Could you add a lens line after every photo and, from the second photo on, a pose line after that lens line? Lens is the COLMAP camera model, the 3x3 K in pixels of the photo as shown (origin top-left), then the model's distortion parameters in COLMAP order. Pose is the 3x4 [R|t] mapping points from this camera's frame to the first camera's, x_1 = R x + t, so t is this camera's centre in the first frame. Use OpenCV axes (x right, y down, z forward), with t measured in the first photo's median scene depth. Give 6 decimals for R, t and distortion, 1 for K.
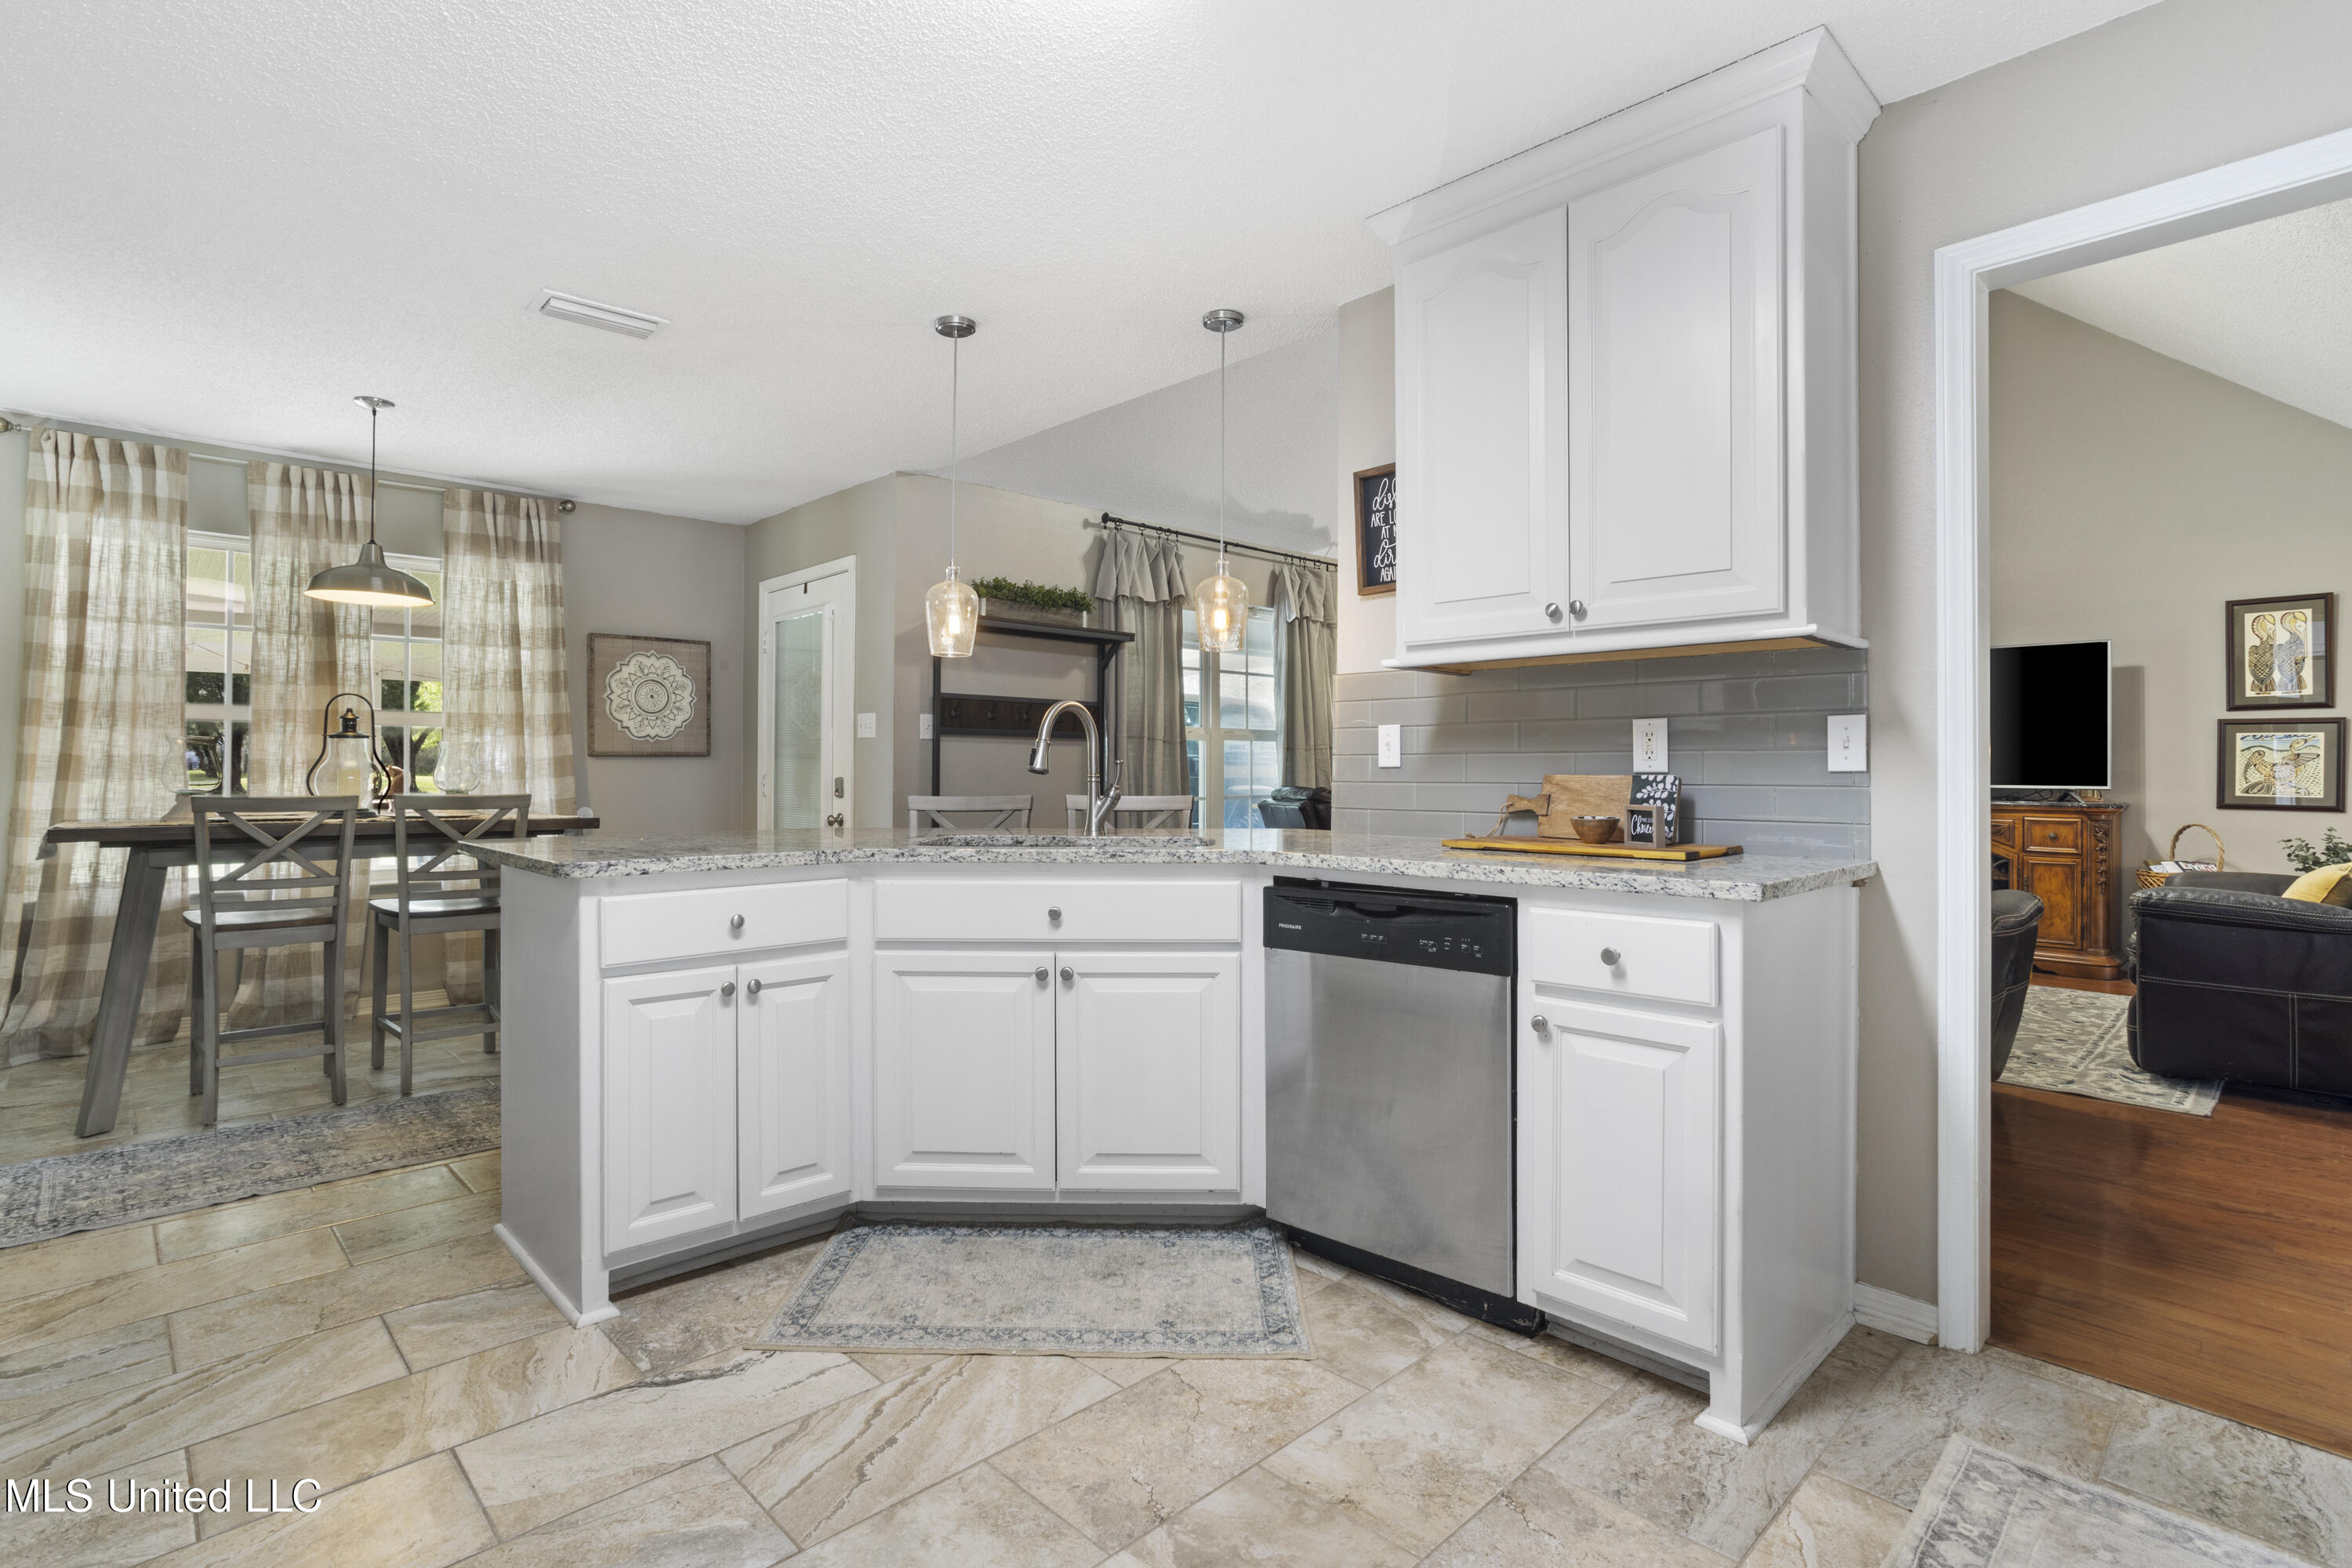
lens RADIAL K [[1143.6, 0, 1175.7], [0, 1143.6, 766.0], [0, 0, 1]] dist [-0.040412, 0.024224]
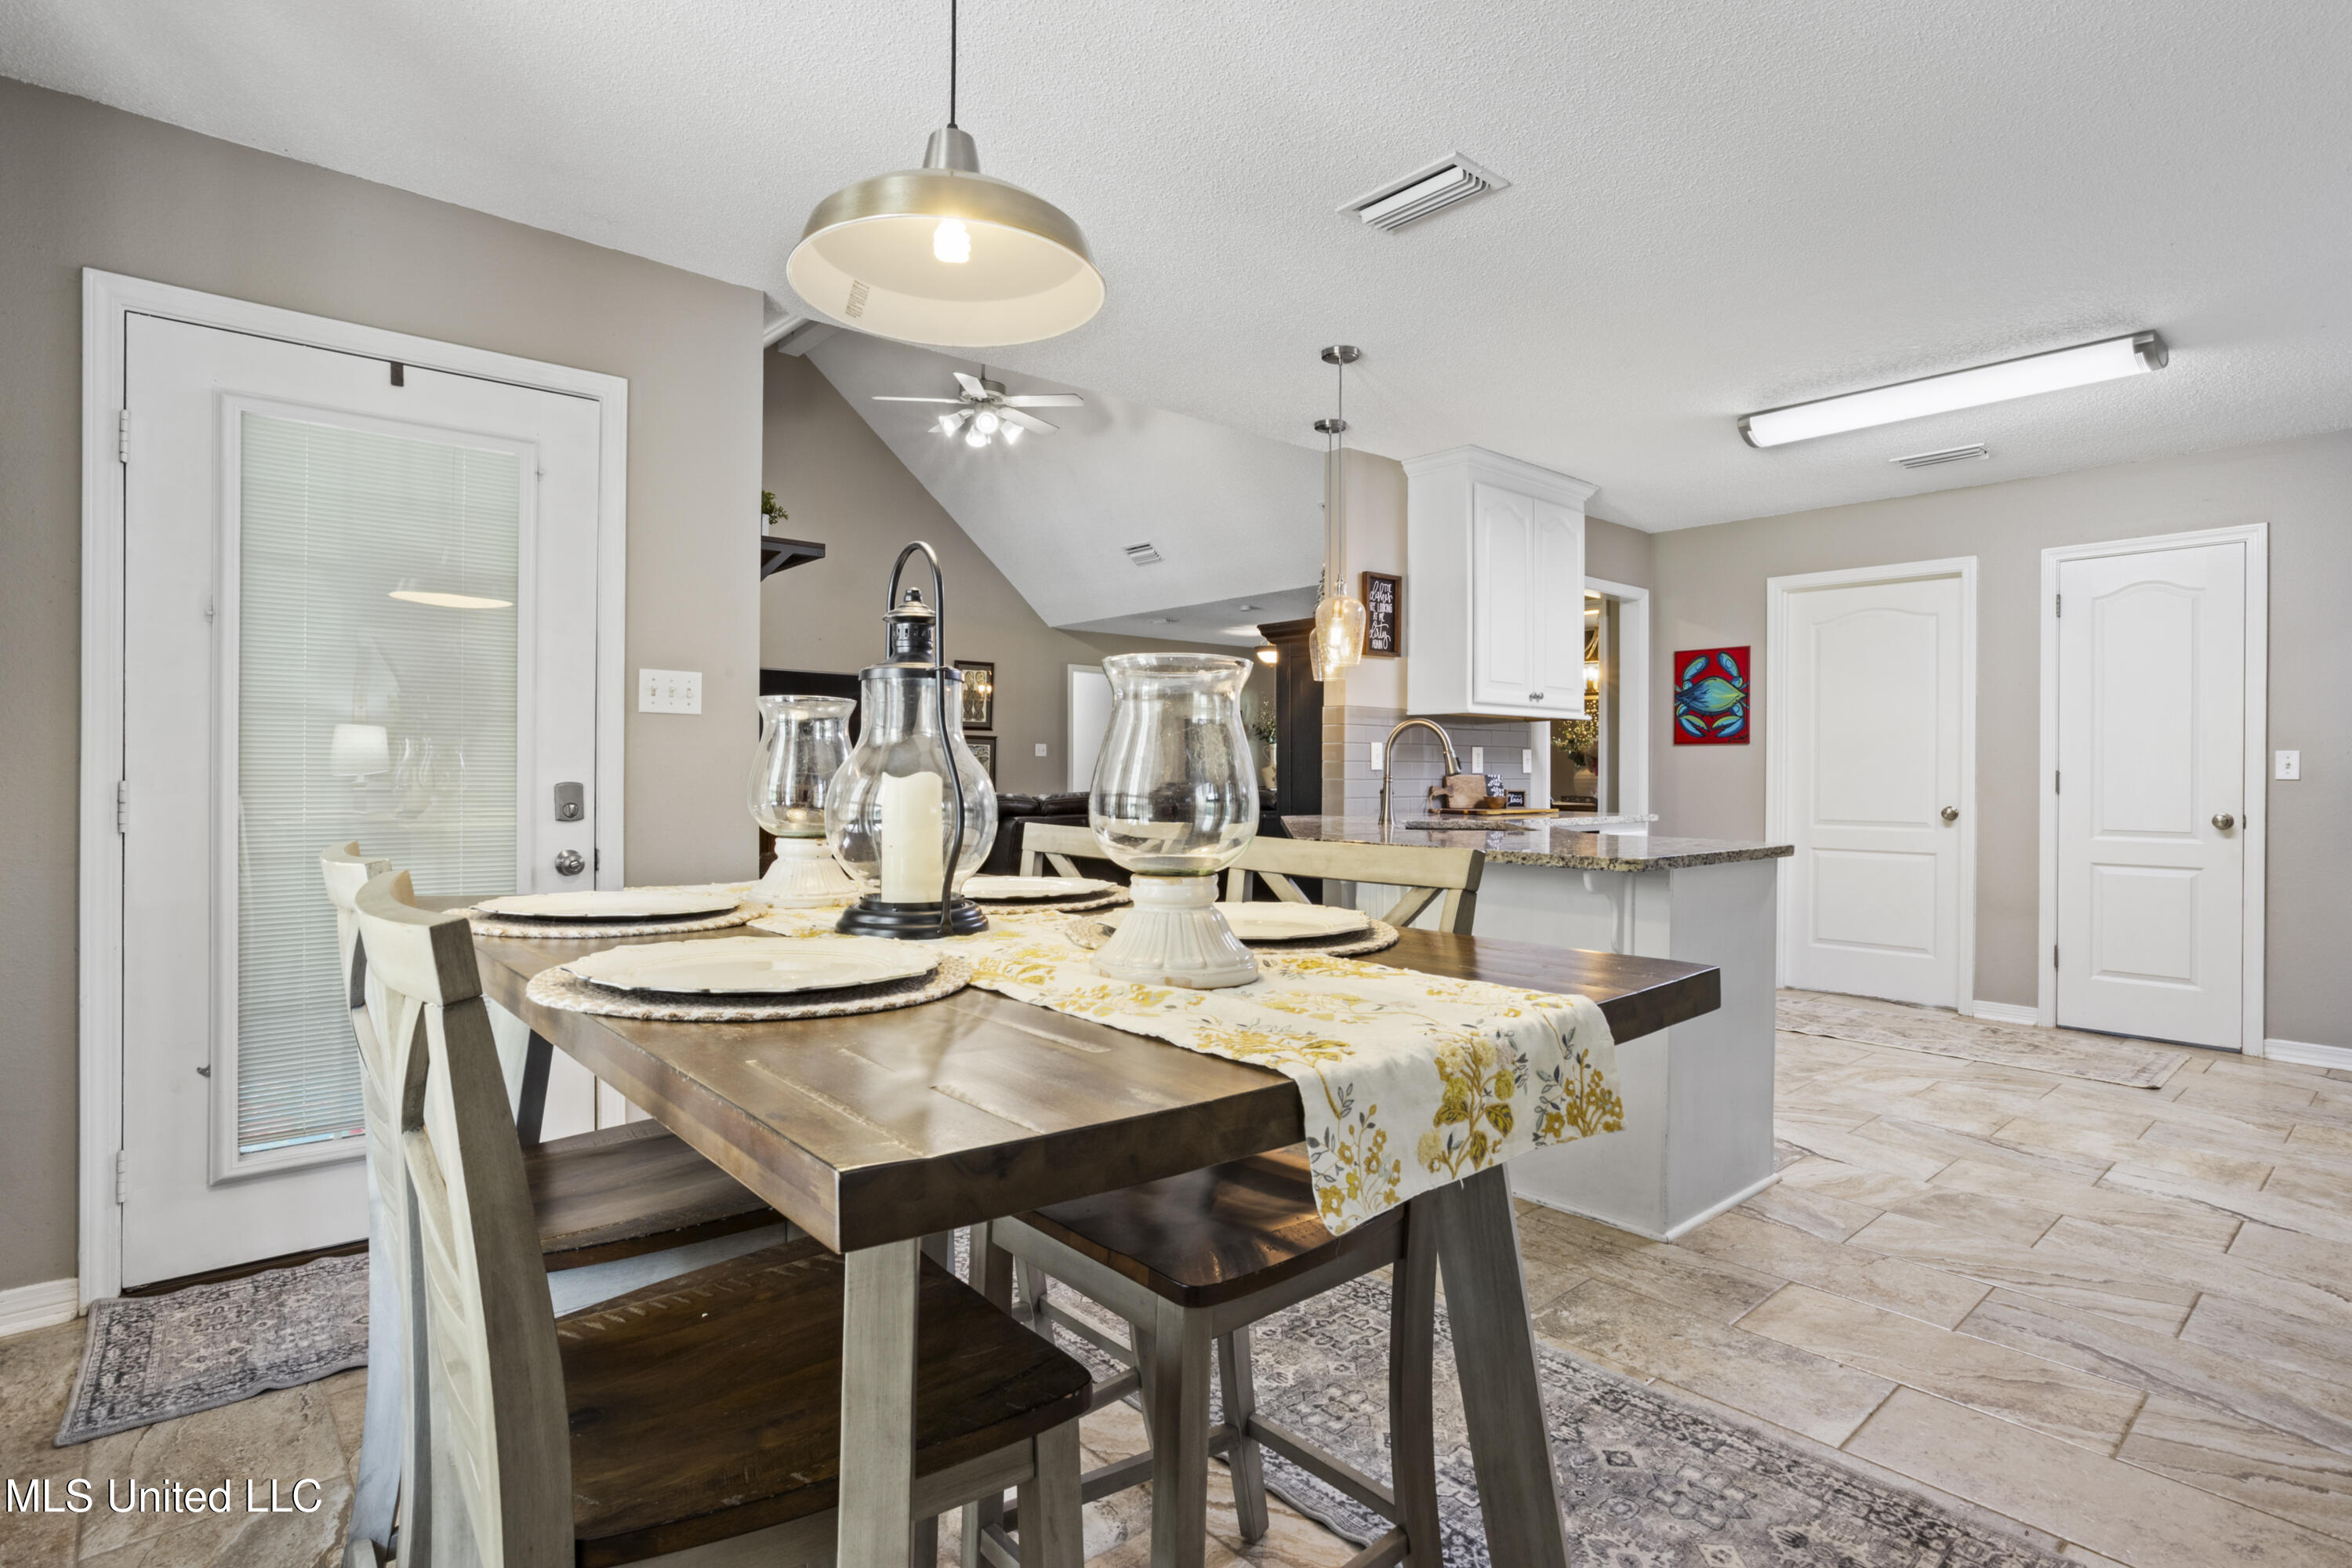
lens RADIAL K [[1167.9, 0, 1155.0], [0, 1167.9, 796.2], [0, 0, 1]] dist [-0.016751, 0.003289]
pose [[0.056657, -0.026373, 0.998045, -1.009817], [-0.011337, 0.999570, 0.027056, -0.002337], [-0.998329, -0.012848, 0.056333, 0.858370]]
